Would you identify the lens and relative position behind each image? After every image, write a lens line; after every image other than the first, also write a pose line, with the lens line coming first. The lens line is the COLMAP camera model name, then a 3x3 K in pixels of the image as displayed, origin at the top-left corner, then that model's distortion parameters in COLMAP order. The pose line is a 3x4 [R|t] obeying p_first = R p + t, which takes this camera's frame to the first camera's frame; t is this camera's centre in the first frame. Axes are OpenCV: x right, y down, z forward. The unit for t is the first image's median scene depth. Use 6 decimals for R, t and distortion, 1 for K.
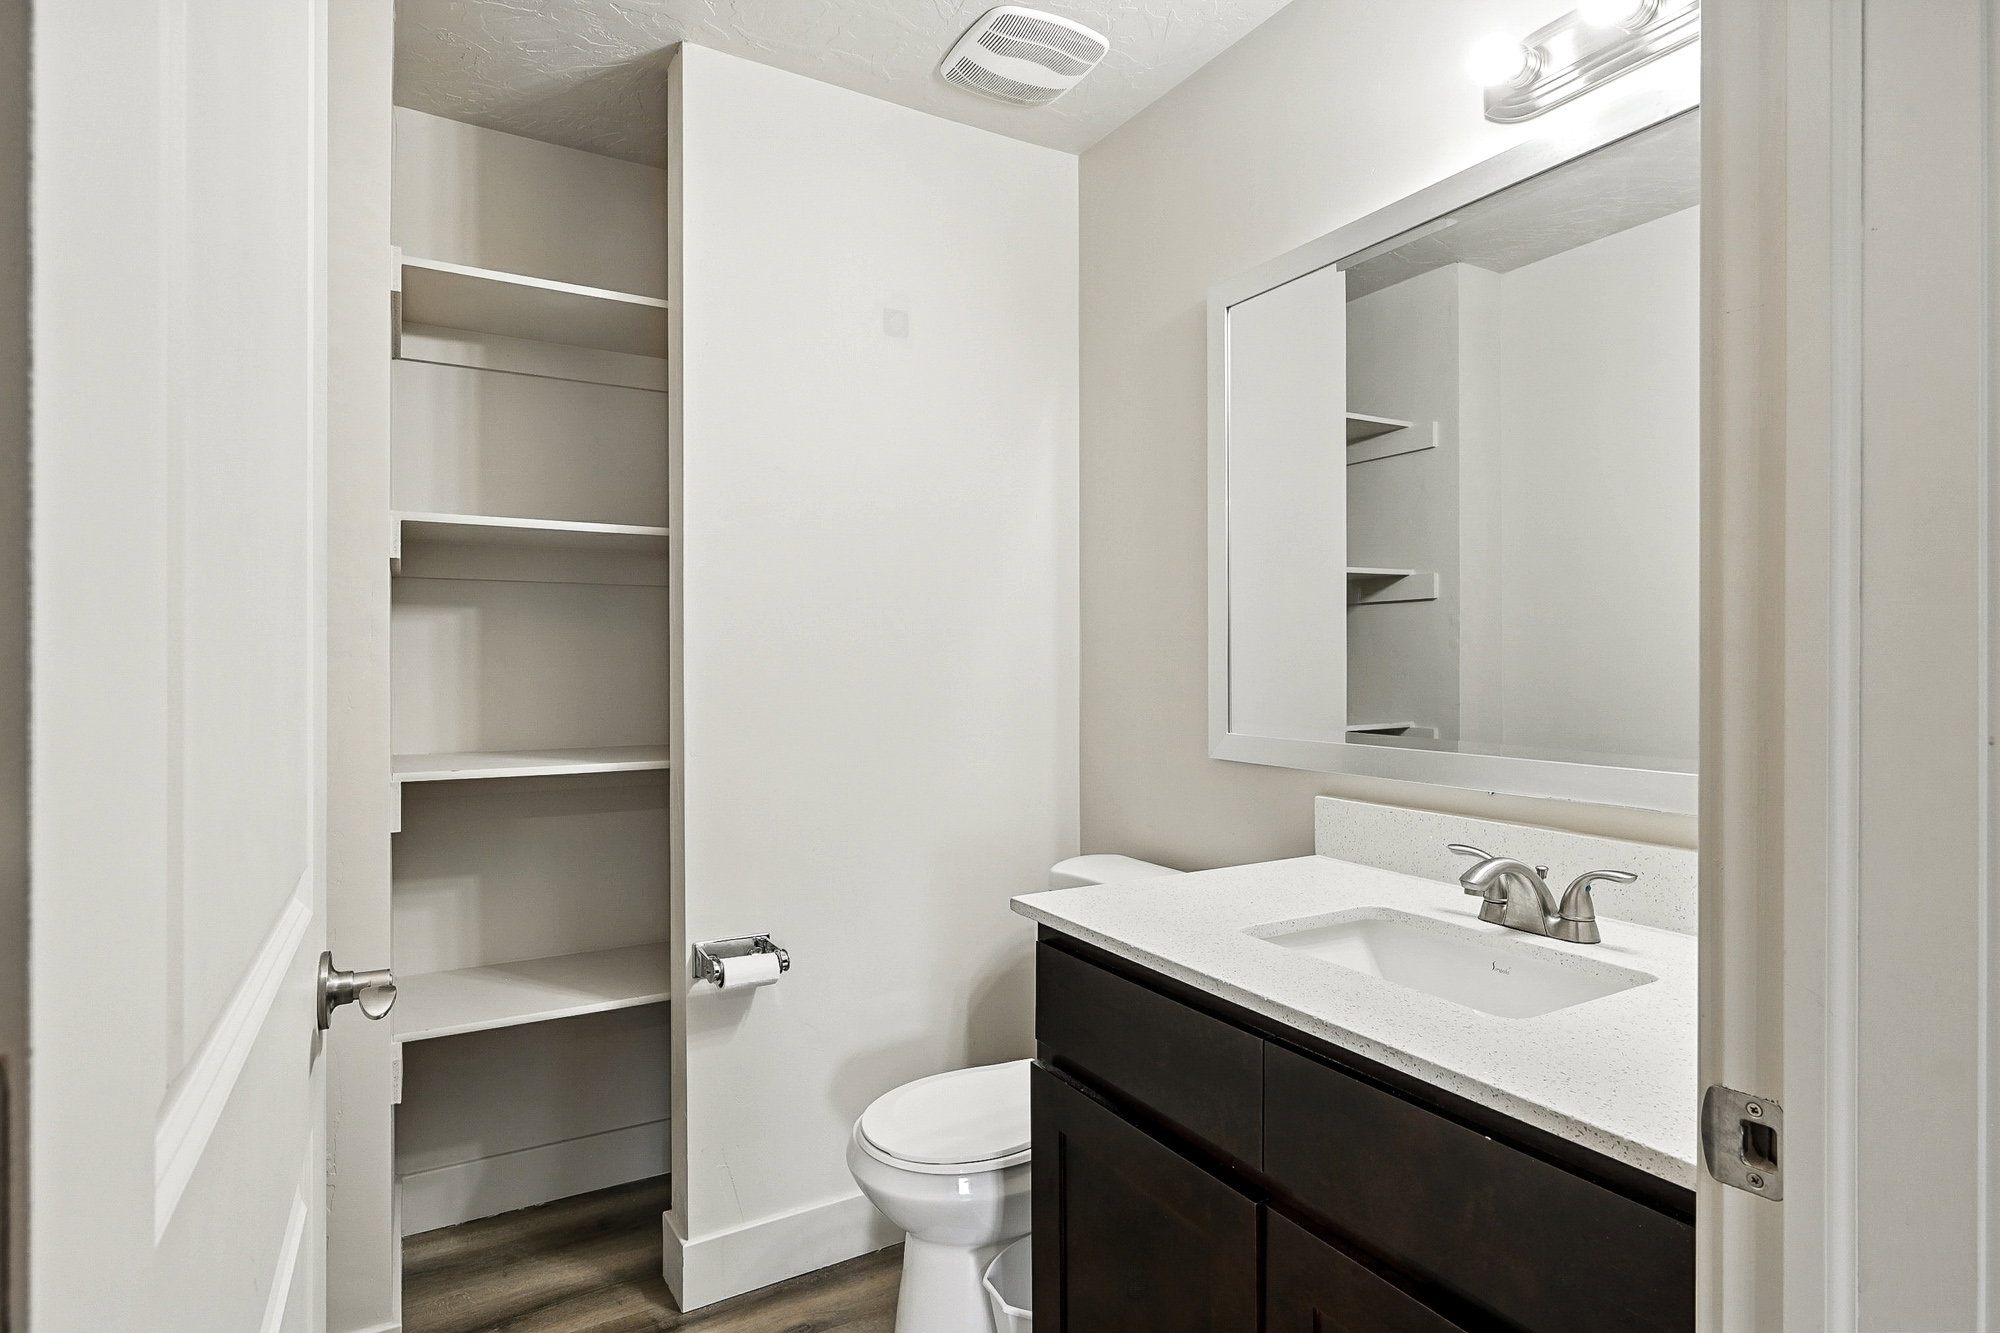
lens RADIAL K [[1028.8, 0, 1002.4], [0, 1028.8, 666.7], [0, 0, 1]] dist [-0.002669, -0.000207]
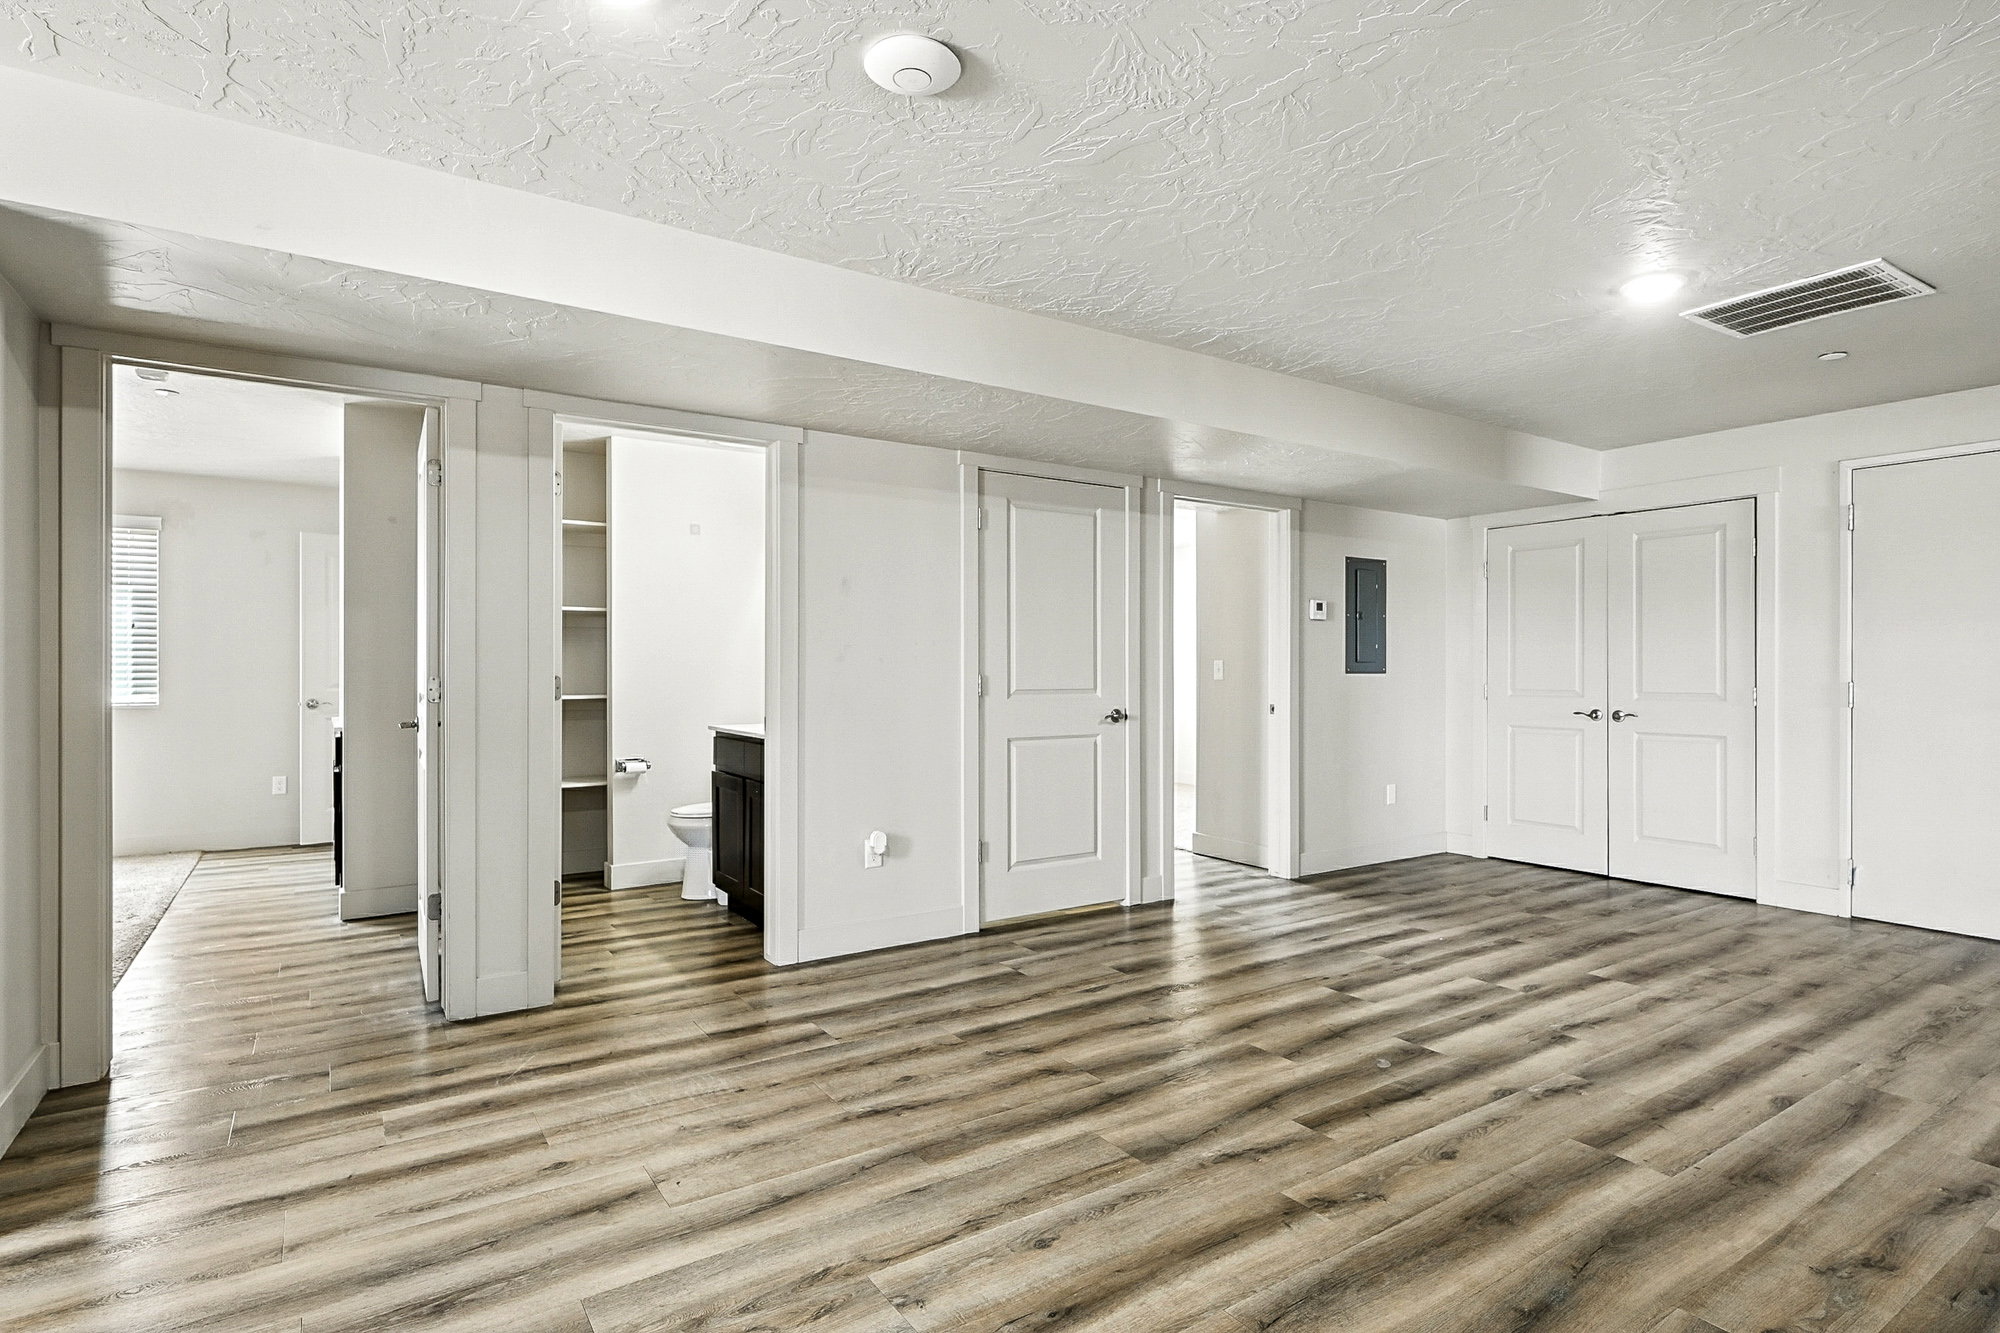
lens RADIAL K [[1028.8, 0, 991.6], [0, 1028.8, 665.7], [0, 0, 1]] dist [-0.002669, -0.000207]
pose [[0.998280, 0.001621, 0.058601, 0.525390], [-0.001493, 0.999996, -0.002227, 0.019096], [-0.058604, 0.002136, 0.998279, -1.748262]]
